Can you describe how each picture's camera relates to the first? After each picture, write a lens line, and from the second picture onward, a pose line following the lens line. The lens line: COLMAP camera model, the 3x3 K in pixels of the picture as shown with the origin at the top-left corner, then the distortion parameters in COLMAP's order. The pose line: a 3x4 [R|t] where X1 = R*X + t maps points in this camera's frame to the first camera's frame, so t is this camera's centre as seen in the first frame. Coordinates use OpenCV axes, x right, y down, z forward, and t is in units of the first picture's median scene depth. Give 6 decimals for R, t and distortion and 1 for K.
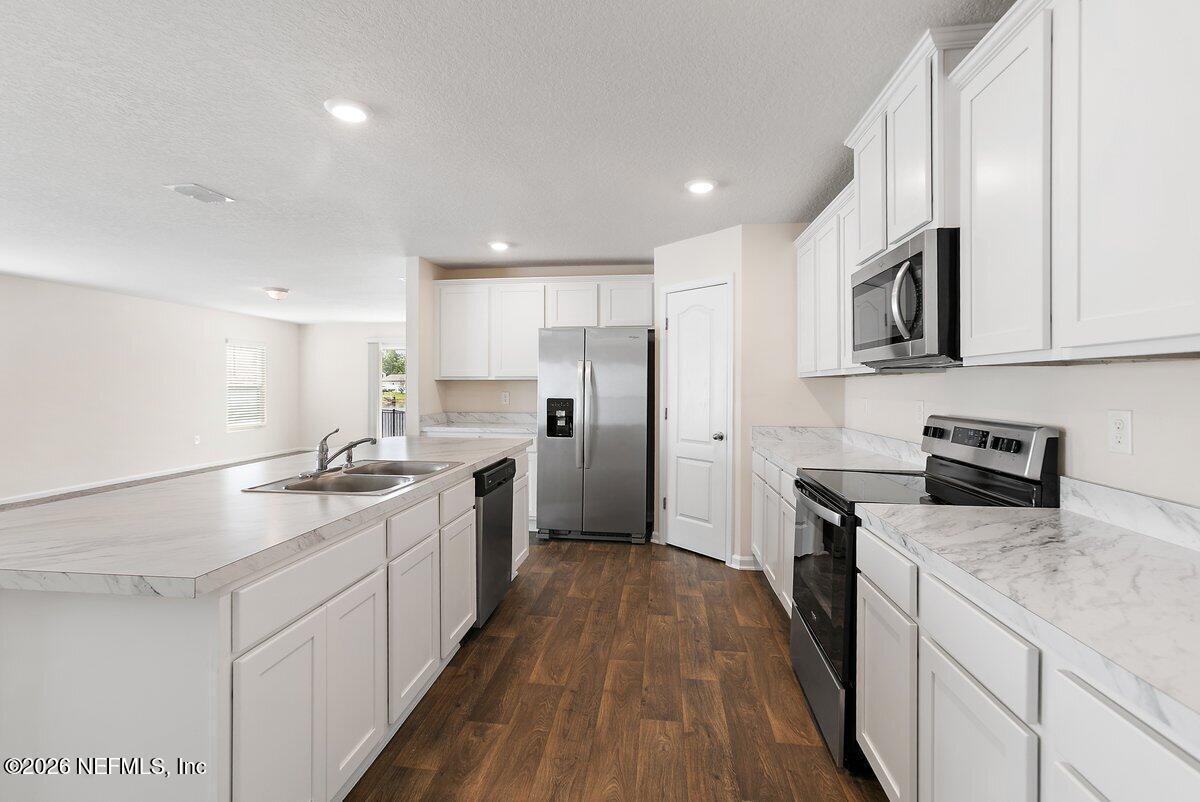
lens RADIAL K [[555.1, 0, 604.2], [0, 555.1, 391.0], [0, 0, 1]] dist [0.005657, 0.001080]
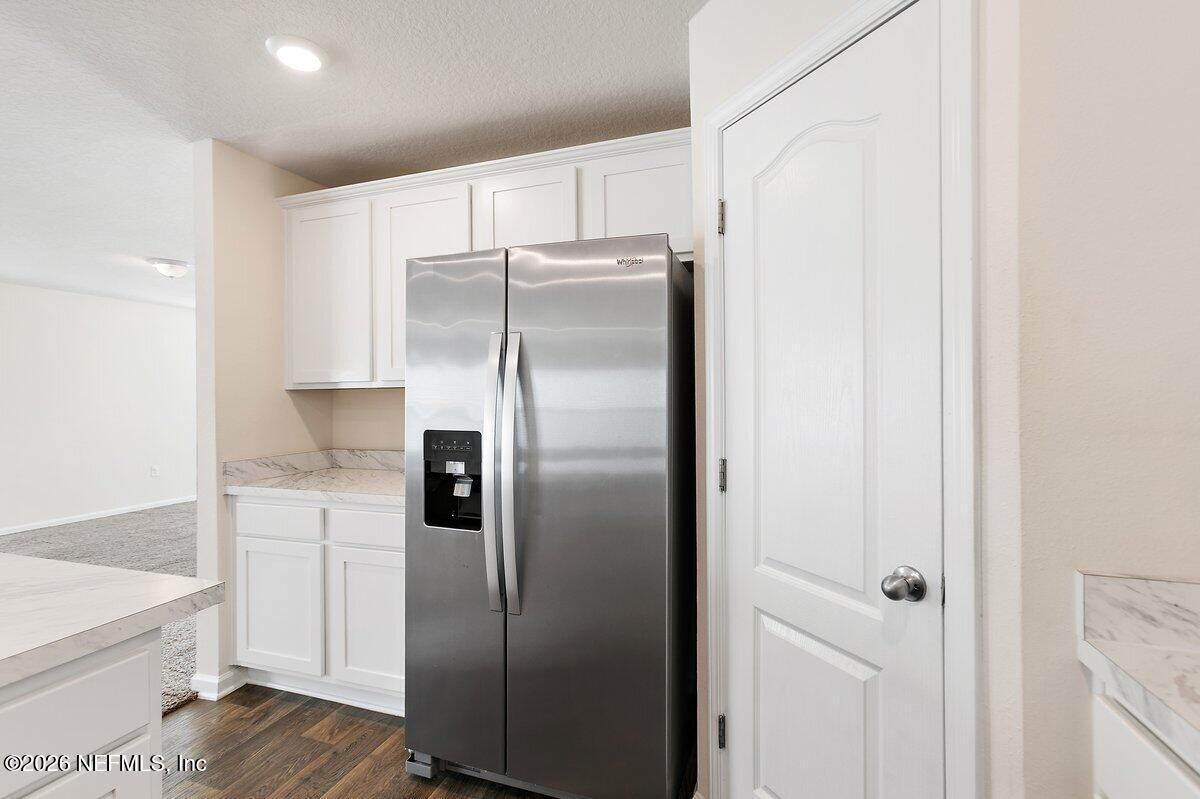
lens RADIAL K [[555.1, 0, 594.4], [0, 555.1, 397.5], [0, 0, 1]] dist [0.005657, 0.001080]
pose [[0.975602, -0.010805, -0.219282, 0.108681], [0.009155, 0.999922, -0.008540, -0.005824], [0.219357, 0.006324, 0.975624, 0.636891]]
